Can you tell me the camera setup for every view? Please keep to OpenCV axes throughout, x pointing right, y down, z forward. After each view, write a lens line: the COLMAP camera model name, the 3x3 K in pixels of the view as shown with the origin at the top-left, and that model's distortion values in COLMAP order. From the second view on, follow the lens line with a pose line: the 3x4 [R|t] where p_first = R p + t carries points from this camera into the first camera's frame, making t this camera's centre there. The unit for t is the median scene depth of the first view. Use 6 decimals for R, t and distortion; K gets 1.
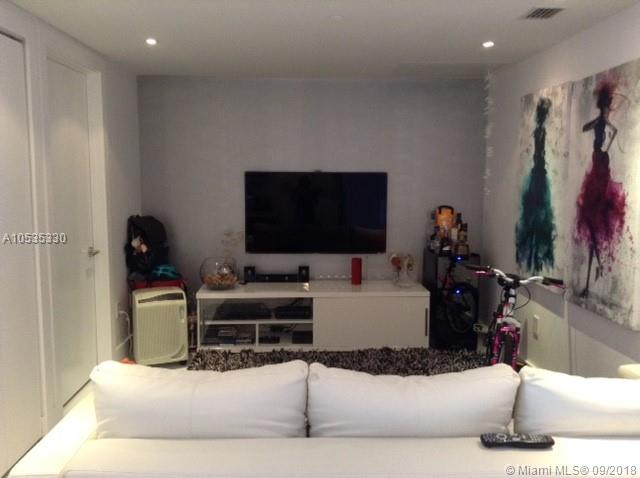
lens RADIAL K [[580.0, 0, 322.3], [0, 580.0, 243.0], [0, 0, 1]] dist [0.174092, -0.336100]
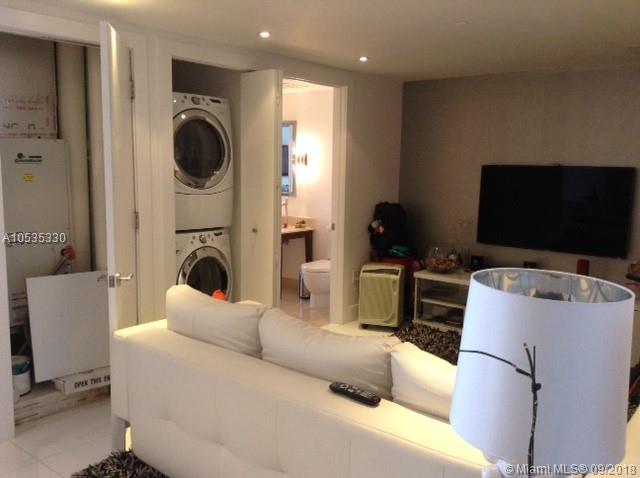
lens RADIAL K [[580.0, 0, 322.3], [0, 580.0, 243.0], [0, 0, 1]] dist [0.174092, -0.336100]
pose [[0.754950, 0.096739, -0.648607, 0.378929], [-0.089724, 0.994996, 0.043967, -0.004786], [0.649615, 0.025002, 0.759852, 0.019991]]
